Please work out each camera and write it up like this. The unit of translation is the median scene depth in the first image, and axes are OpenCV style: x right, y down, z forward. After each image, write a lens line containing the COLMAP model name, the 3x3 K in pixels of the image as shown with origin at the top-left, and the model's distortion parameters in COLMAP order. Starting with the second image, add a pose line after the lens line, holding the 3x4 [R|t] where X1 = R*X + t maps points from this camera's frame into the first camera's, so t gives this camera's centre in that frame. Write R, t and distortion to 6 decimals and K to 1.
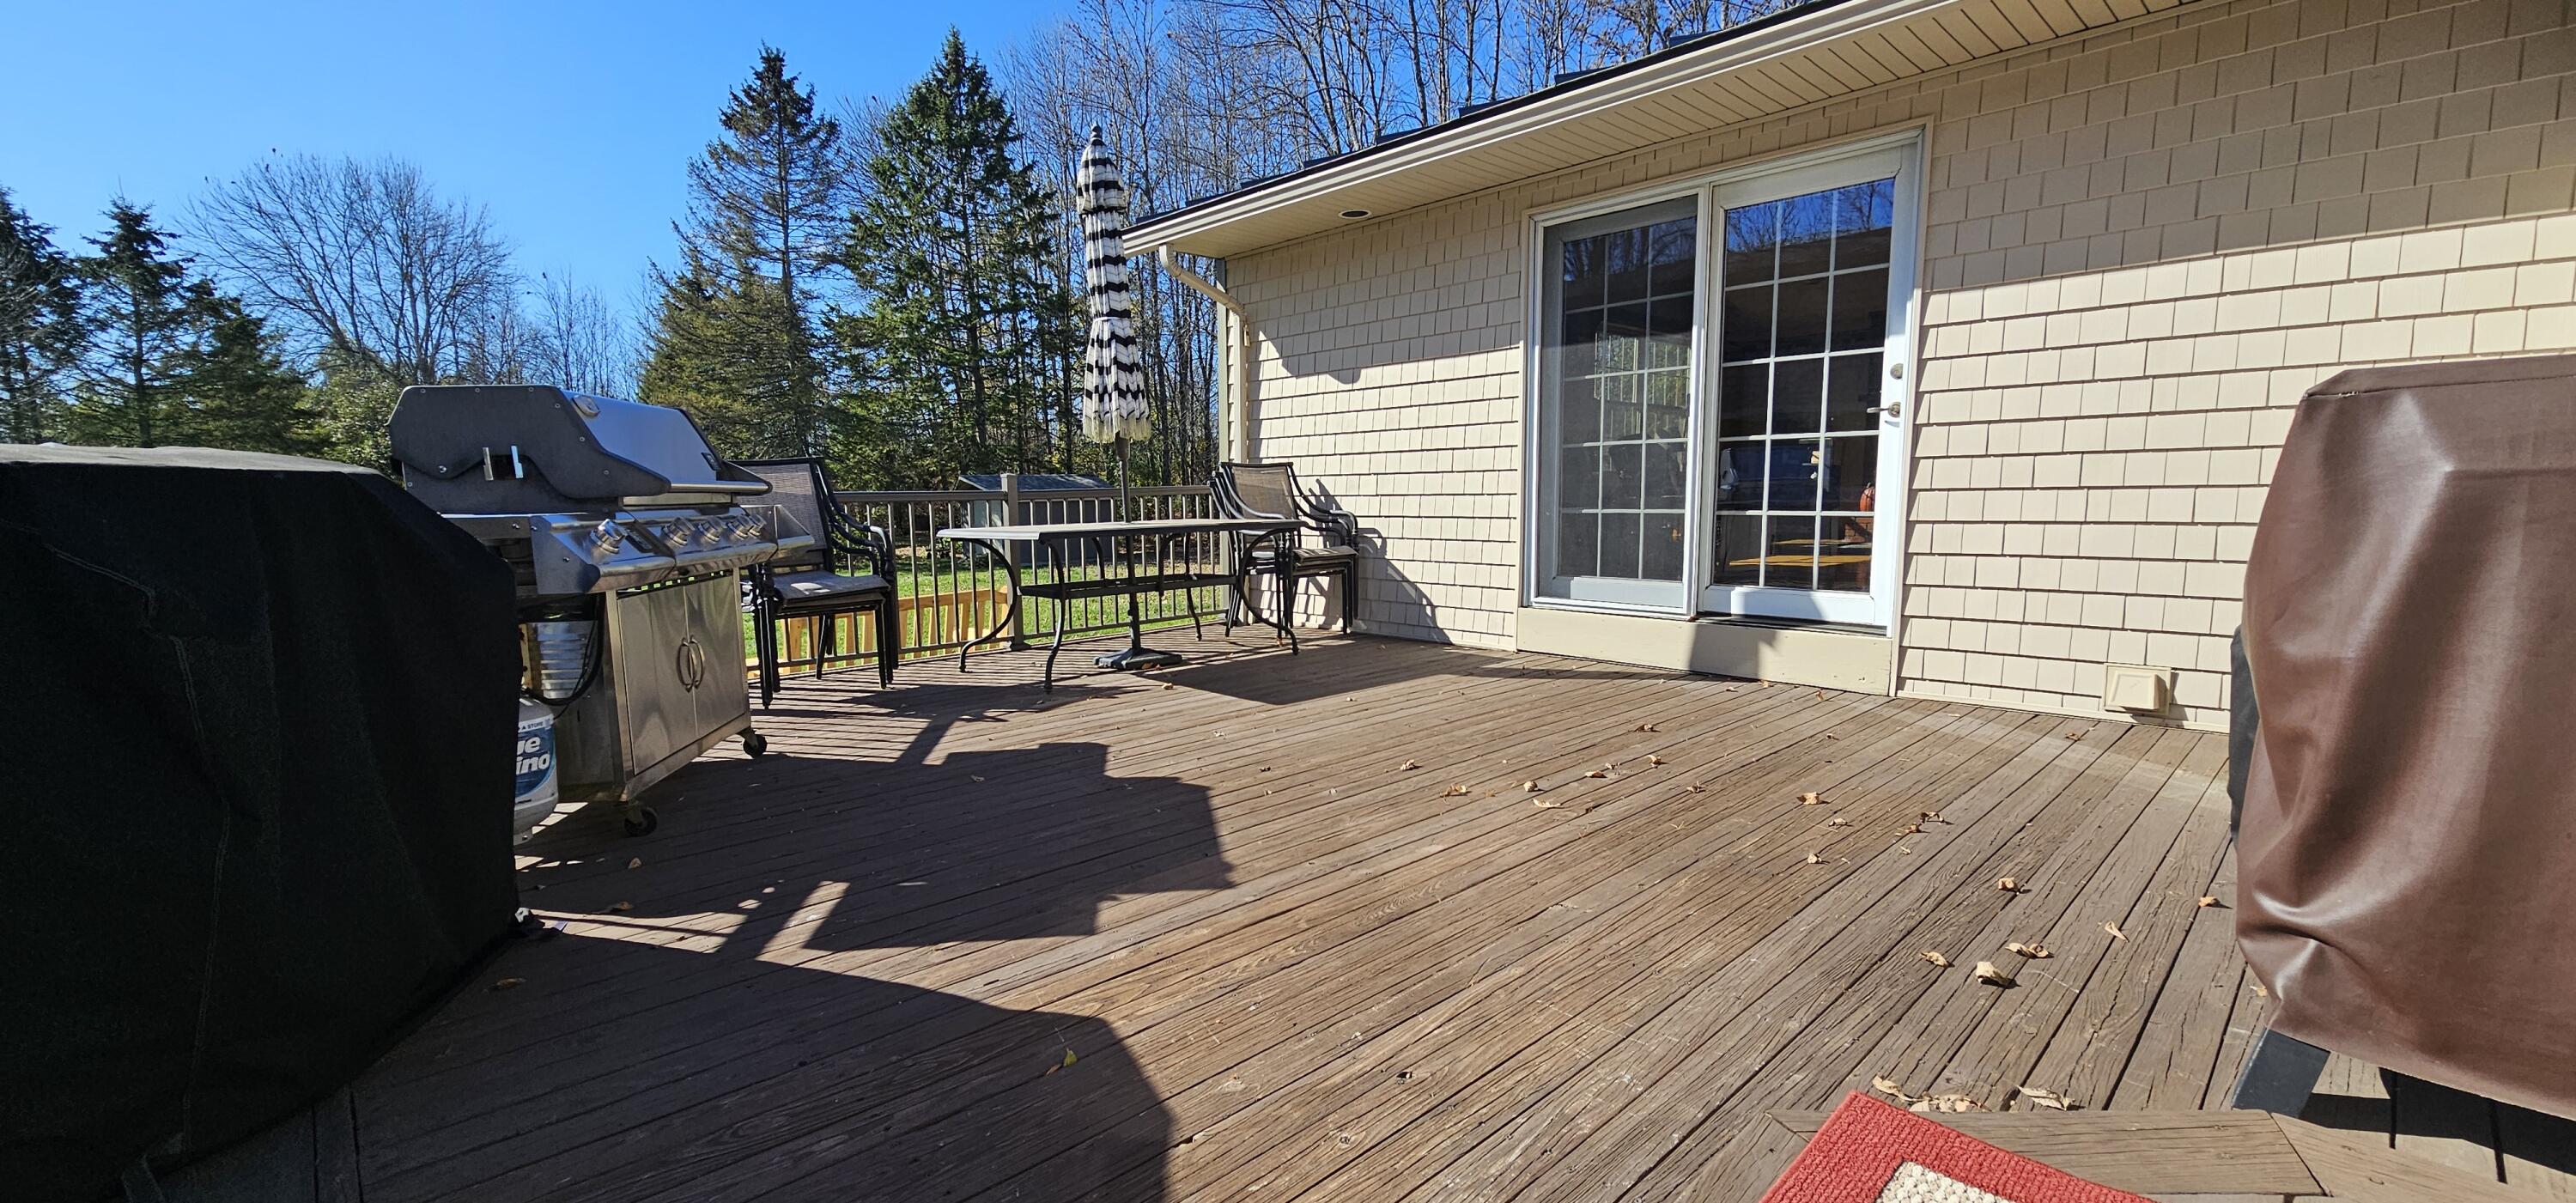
lens RADIAL K [[1056.2, 0, 1276.2], [0, 1056.2, 601.8], [0, 0, 1]] dist [-0.000567, 0.000031]
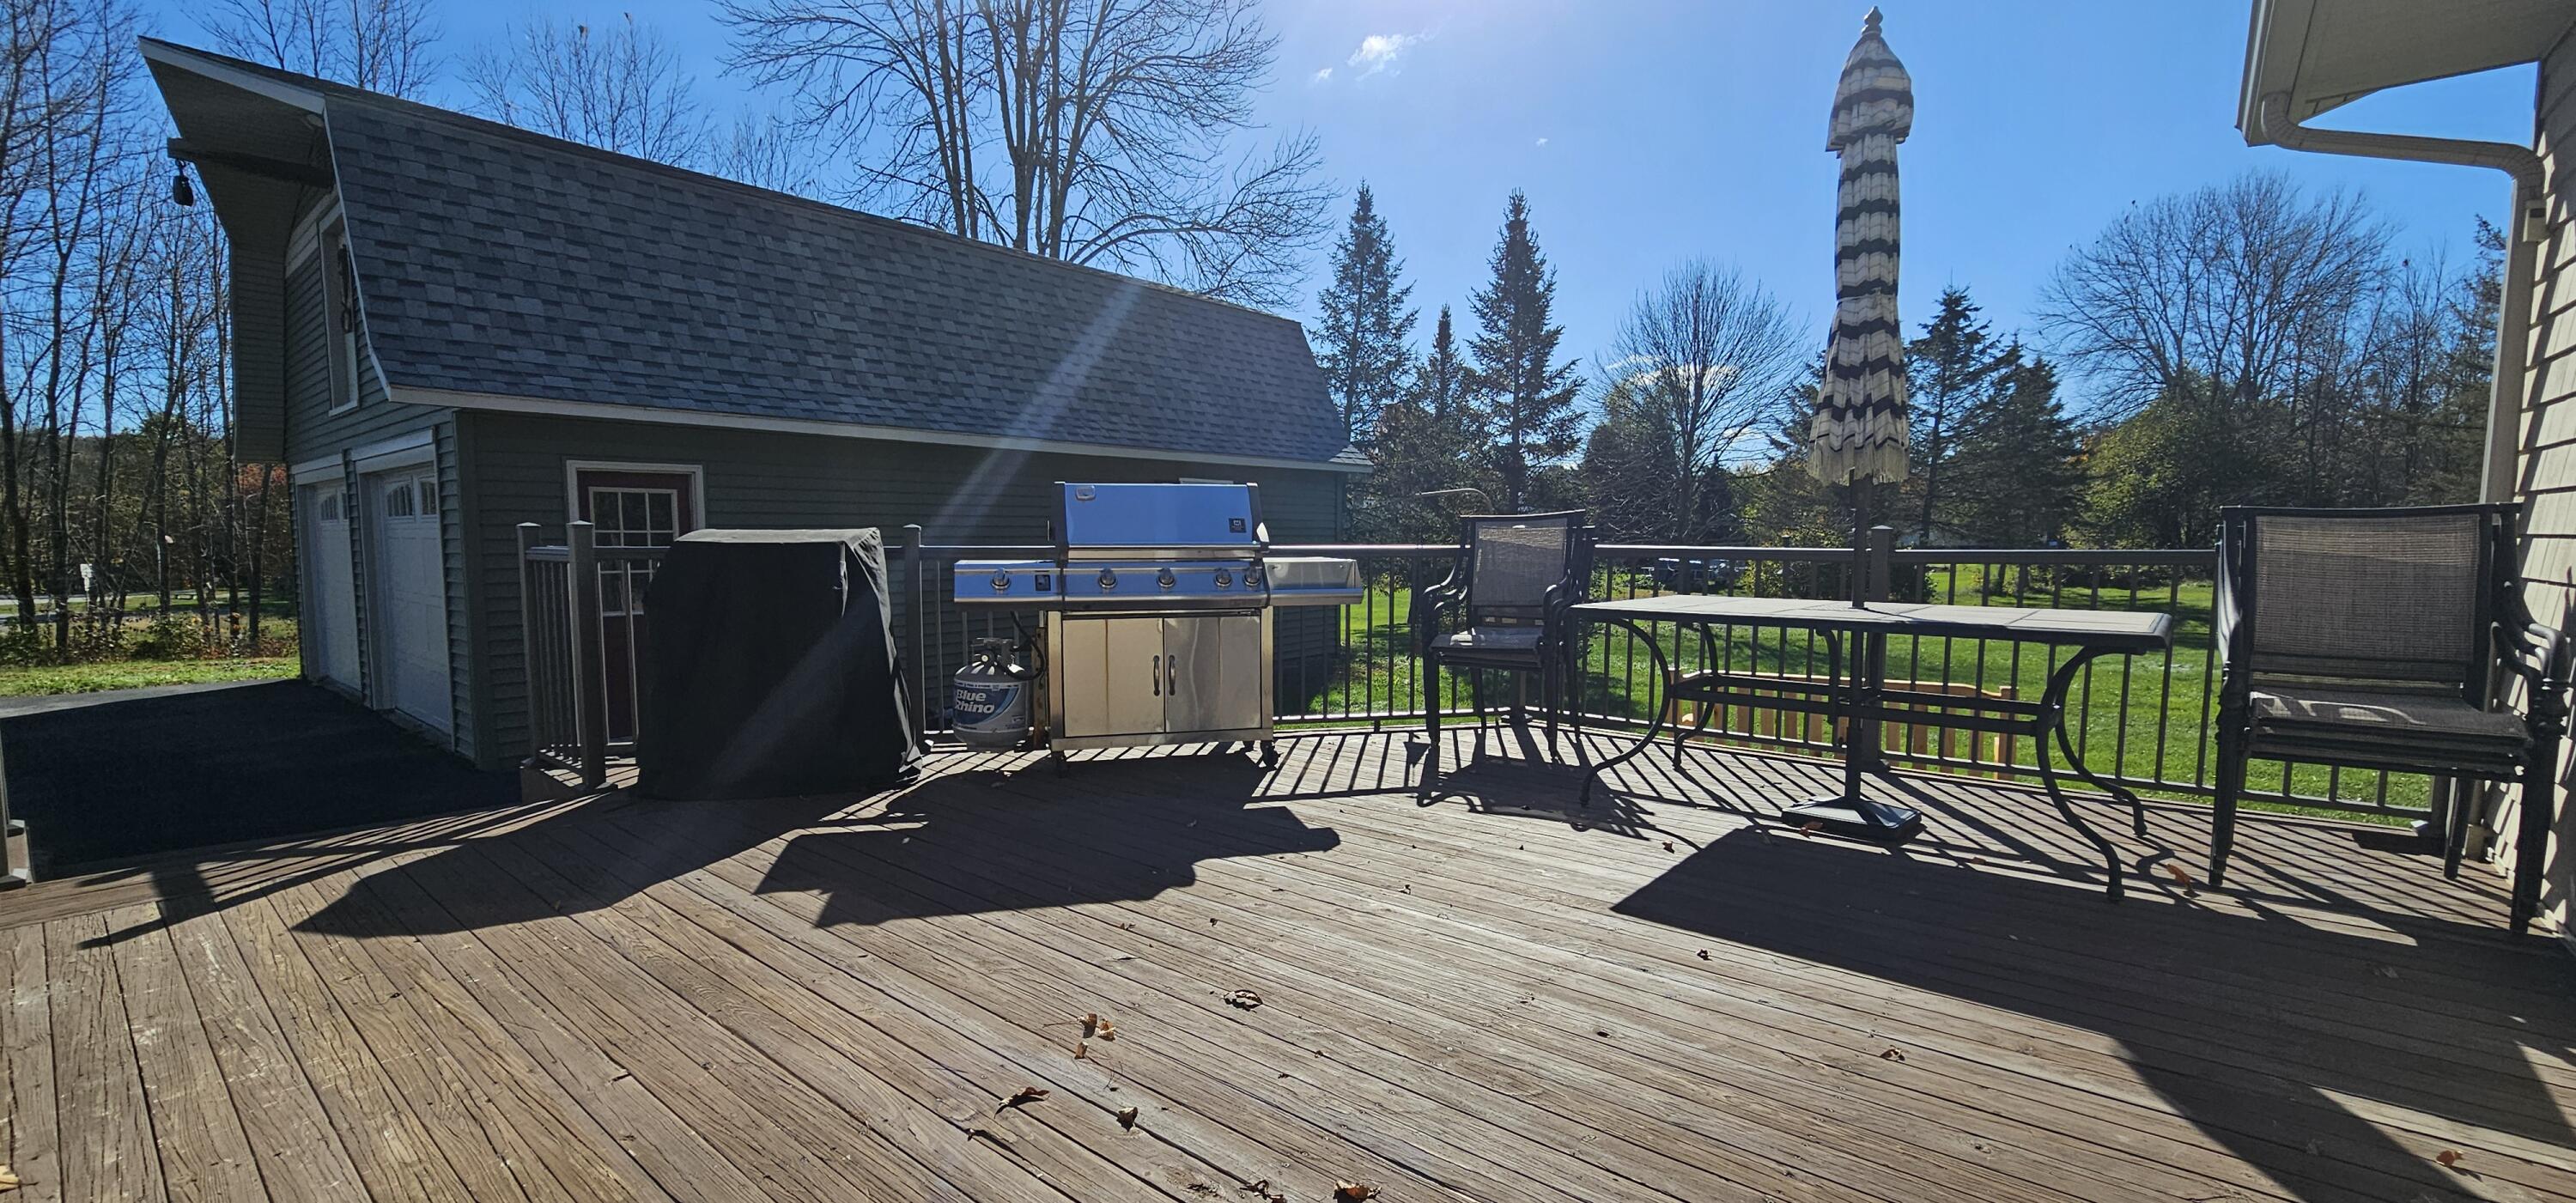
lens RADIAL K [[1056.2, 0, 1285.4], [0, 1056.2, 610.9], [0, 0, 1]] dist [-0.000567, 0.000031]
pose [[0.118470, 0.090398, -0.988834, 0.800622], [-0.106677, 0.991242, 0.077837, -0.146085], [0.987211, 0.096264, 0.127075, 0.969794]]
